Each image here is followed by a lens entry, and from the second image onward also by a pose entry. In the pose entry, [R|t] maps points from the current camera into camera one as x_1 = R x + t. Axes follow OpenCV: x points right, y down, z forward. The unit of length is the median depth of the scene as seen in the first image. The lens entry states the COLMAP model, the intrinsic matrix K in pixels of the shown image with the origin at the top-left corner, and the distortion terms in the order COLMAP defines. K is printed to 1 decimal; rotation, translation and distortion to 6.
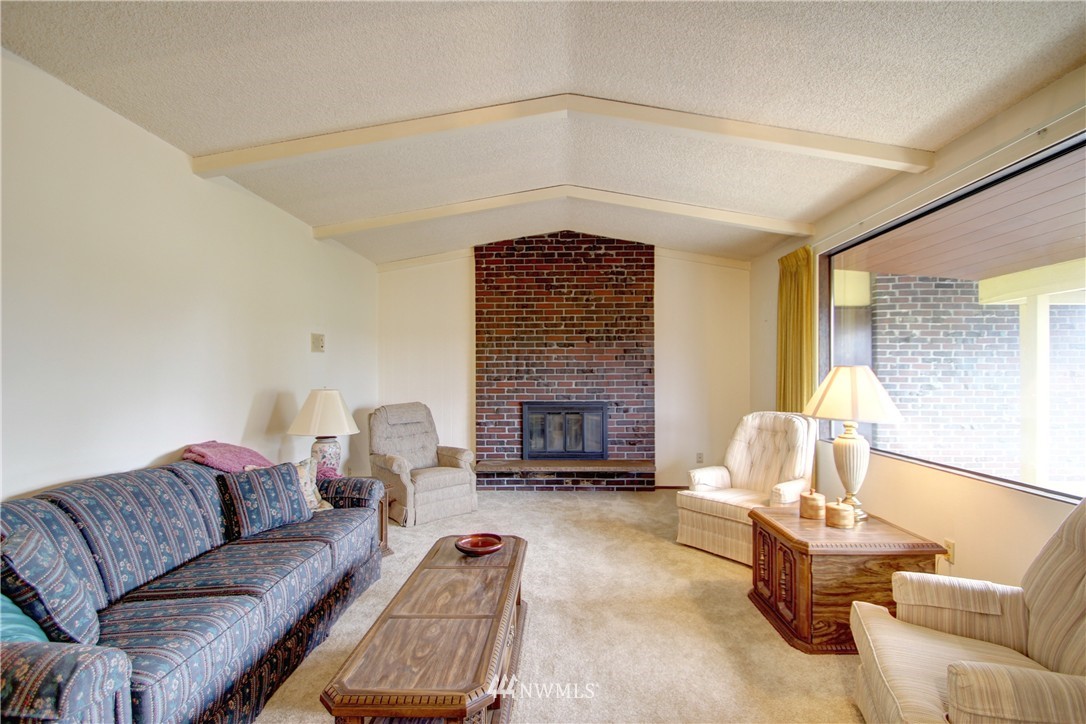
lens RADIAL K [[510.0, 0, 556.3], [0, 510.0, 366.3], [0, 0, 1]] dist [0.014377, -0.020843]
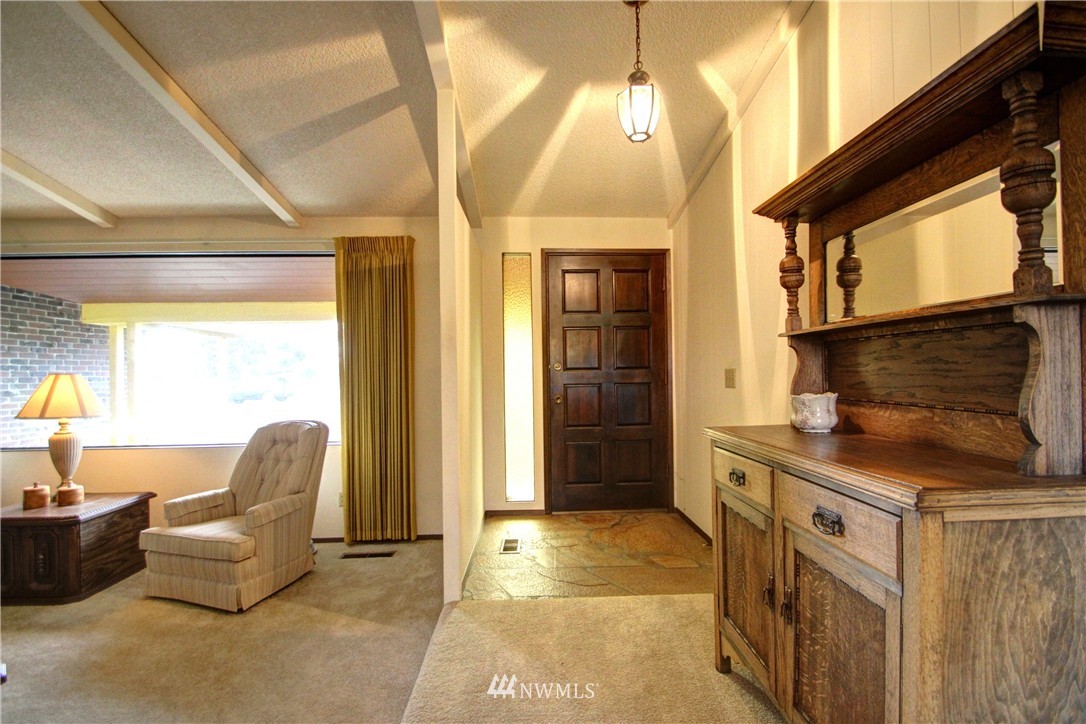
lens RADIAL K [[510.0, 0, 556.3], [0, 510.0, 366.3], [0, 0, 1]] dist [0.014377, -0.020843]
pose [[-0.066346, 0.007974, 0.997765, -0.363458], [0.004904, 0.999959, -0.007666, -0.001668], [-0.997785, 0.004385, -0.066382, -0.041218]]
